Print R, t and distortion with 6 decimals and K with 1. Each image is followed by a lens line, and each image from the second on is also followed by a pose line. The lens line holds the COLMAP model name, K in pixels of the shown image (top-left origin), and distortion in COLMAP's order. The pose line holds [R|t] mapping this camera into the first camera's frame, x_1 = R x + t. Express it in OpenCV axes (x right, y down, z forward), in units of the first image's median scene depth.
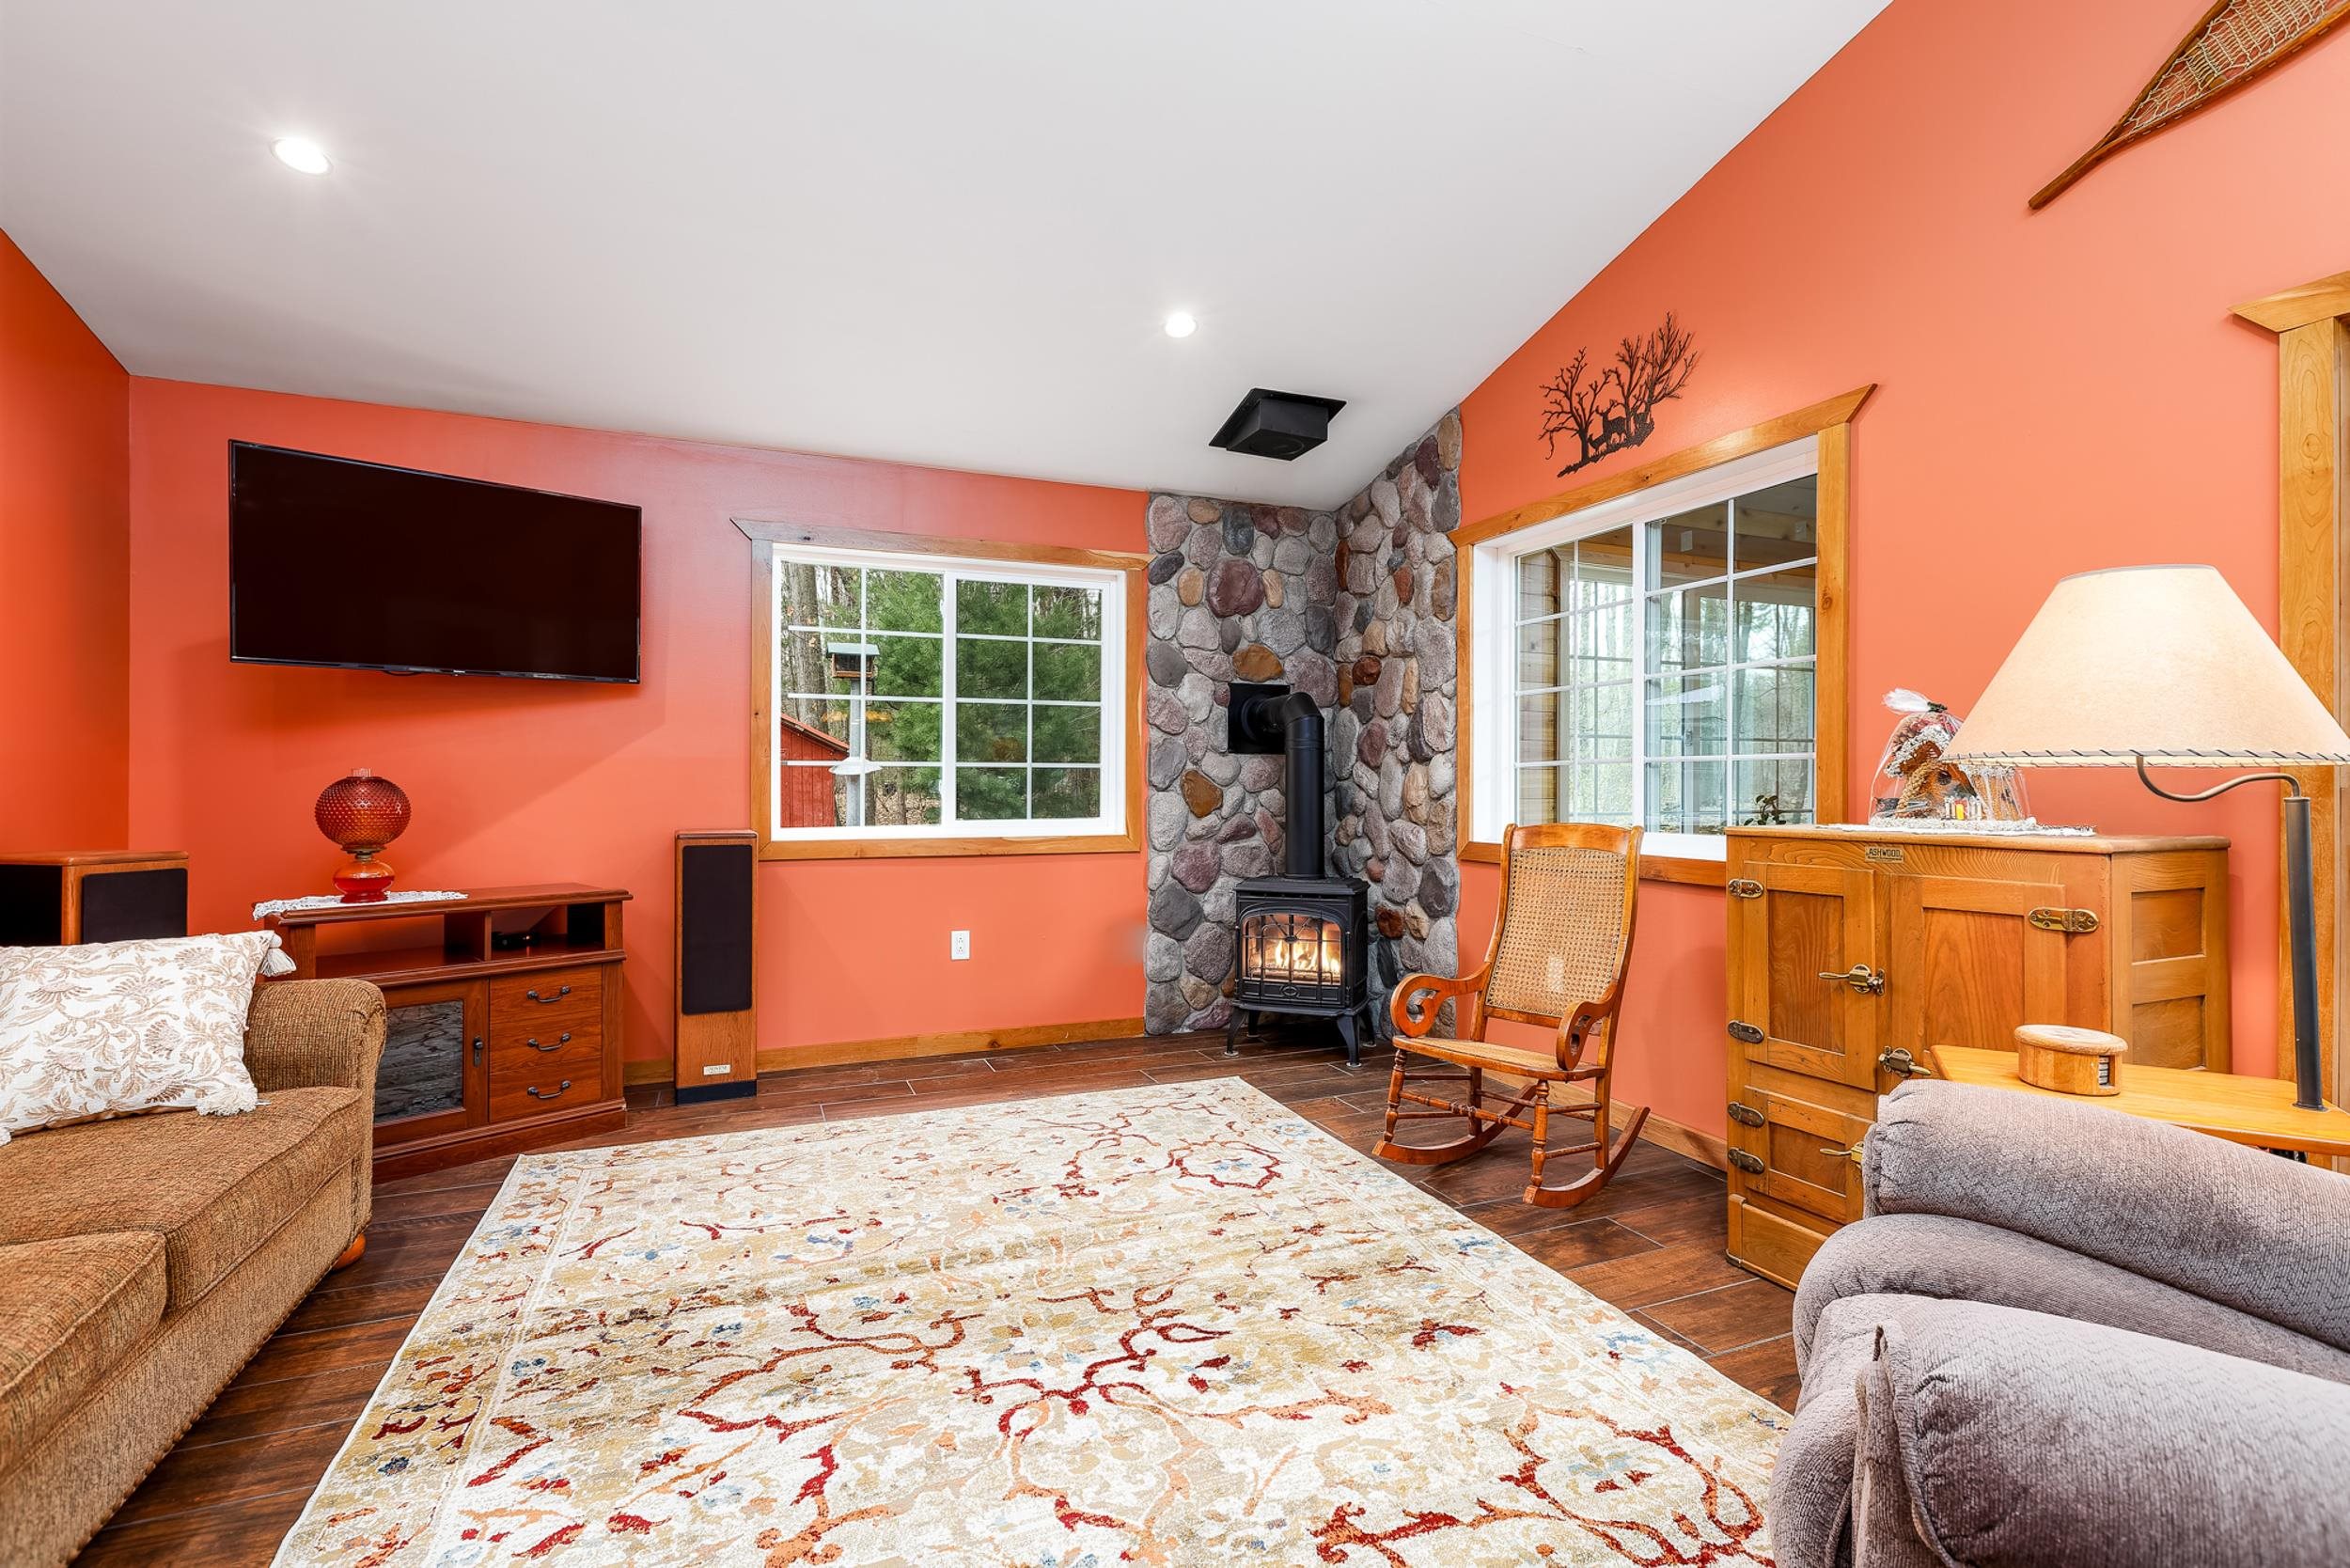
lens RADIAL K [[1072.0, 0, 1175.0], [0, 1072.0, 784.0], [0, 0, 1]] dist [-0.003821, -0.000484]
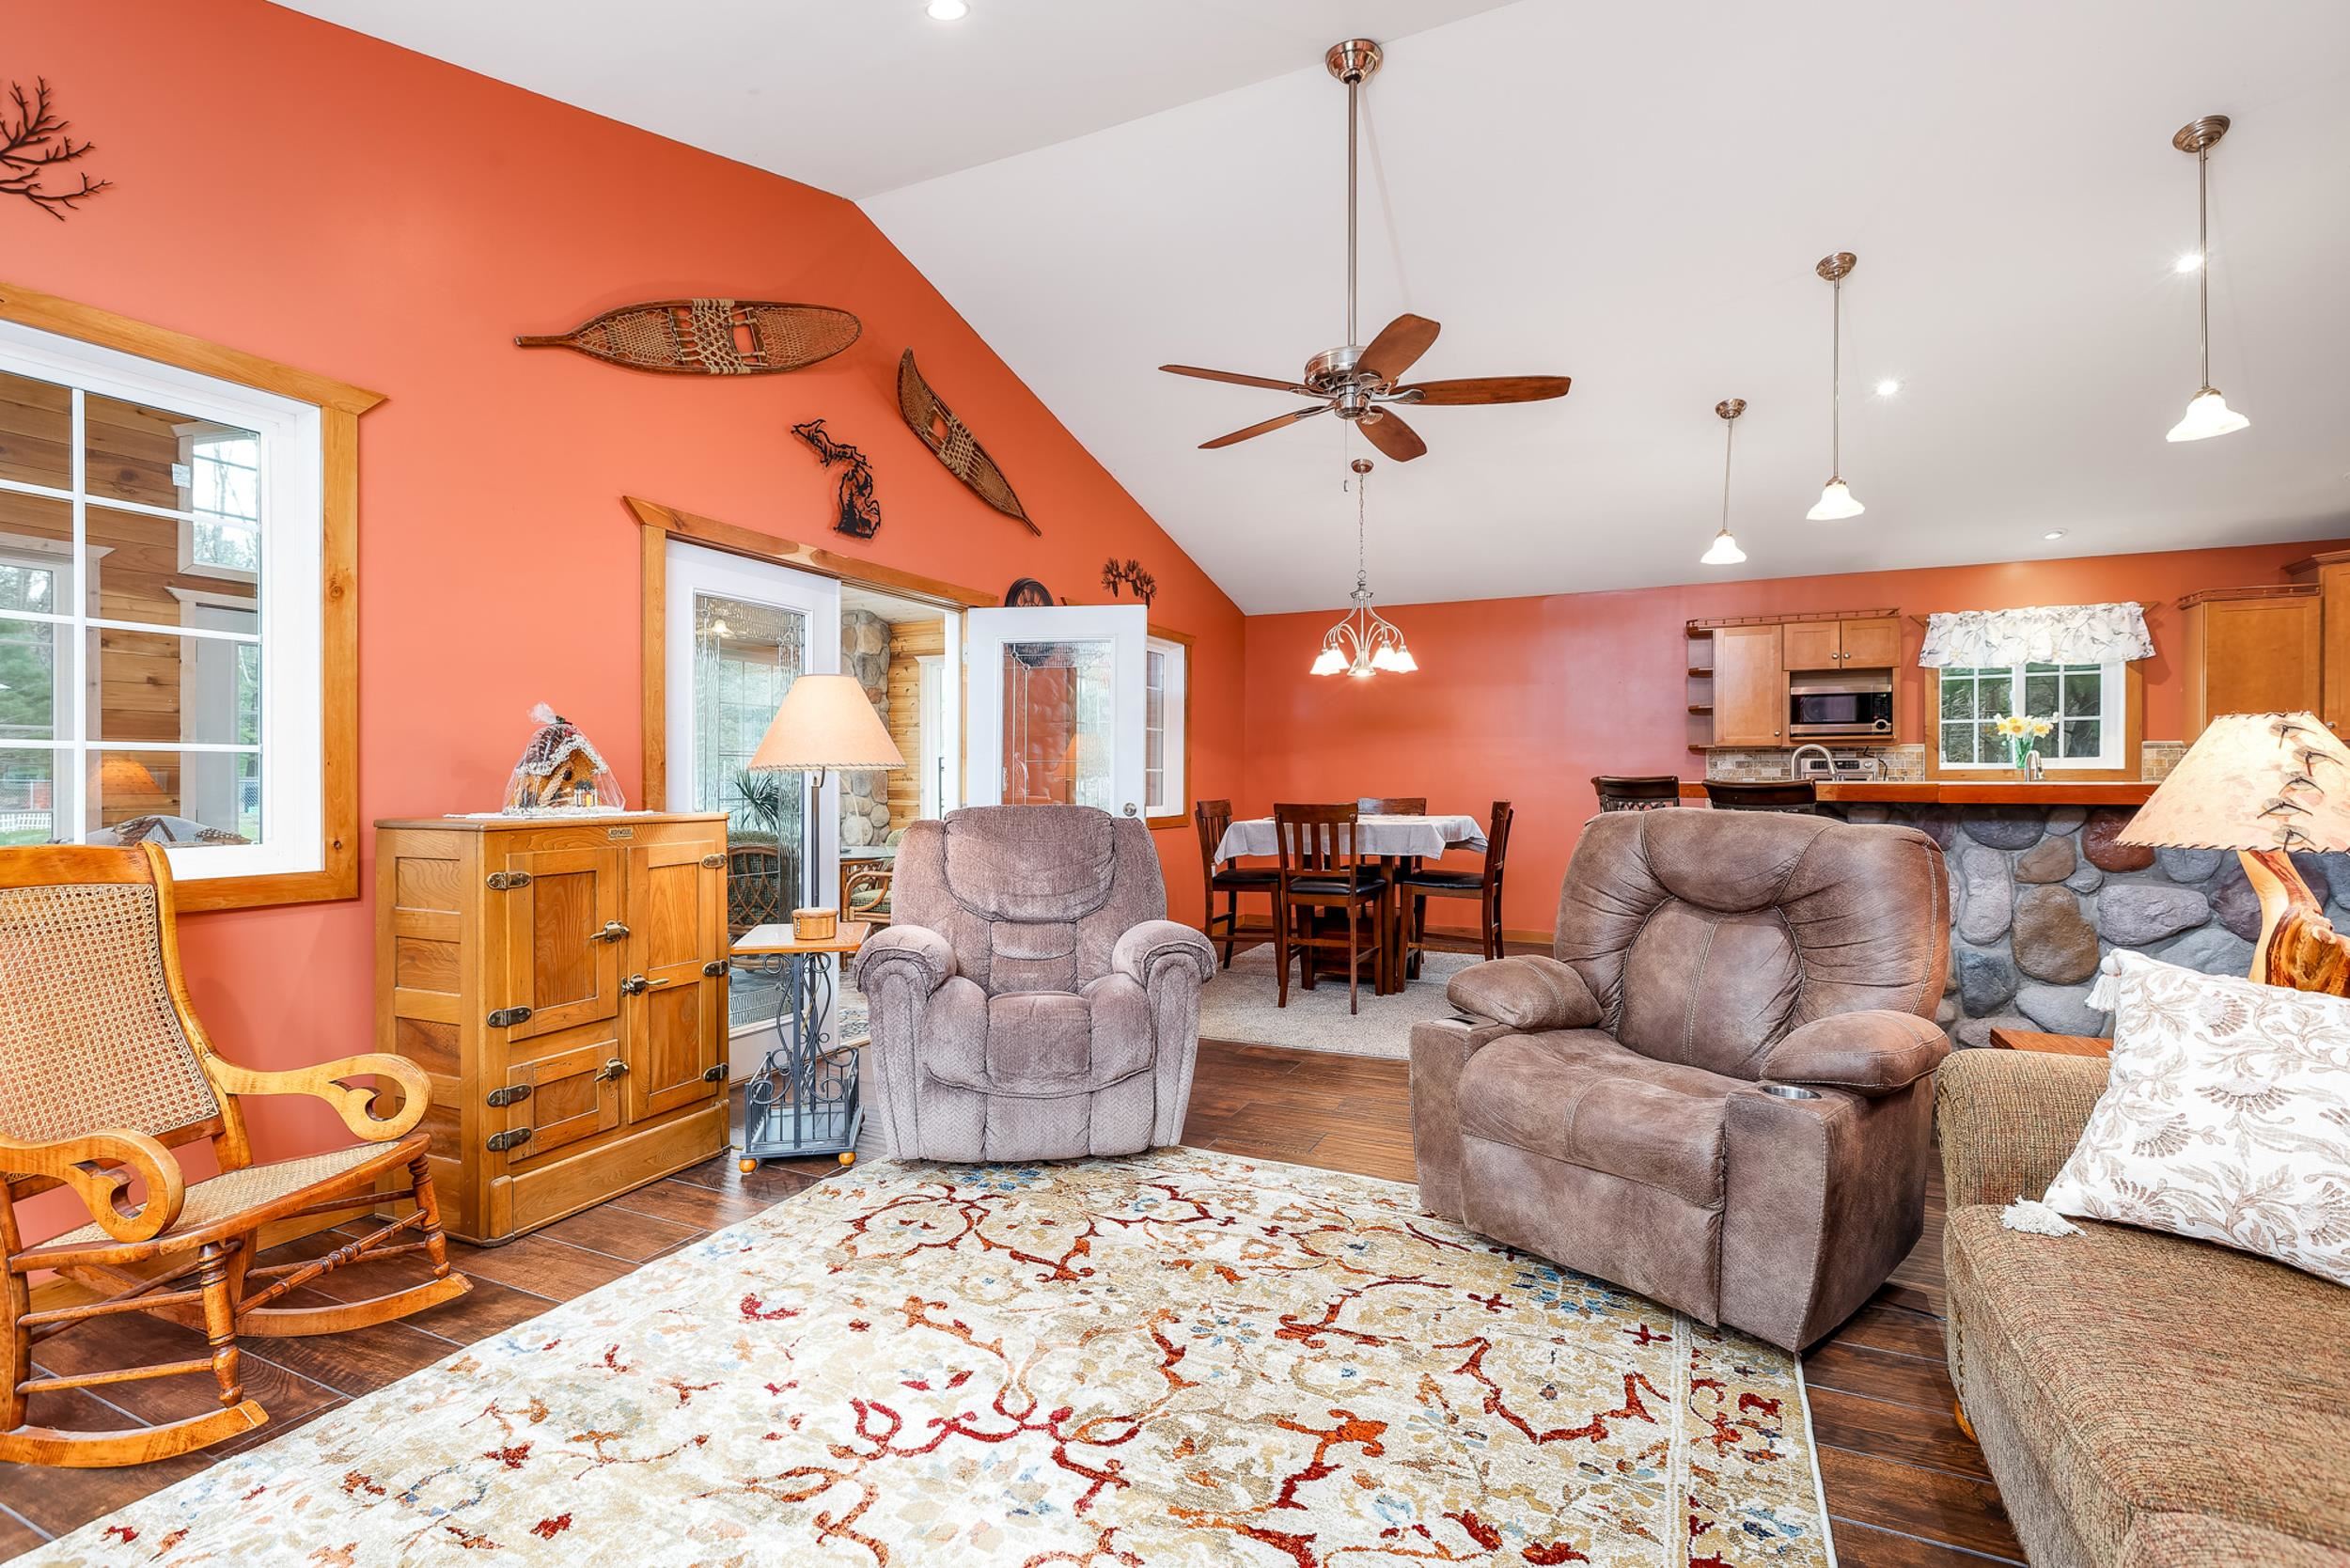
lens RADIAL K [[1072.0, 0, 1175.0], [0, 1072.0, 784.0], [0, 0, 1]] dist [-0.003821, -0.000484]
pose [[-0.679770, -0.005604, 0.733404, -0.405144], [-0.003685, 0.999984, 0.004226, -0.001958], [-0.733416, 0.000170, -0.679780, 0.732222]]
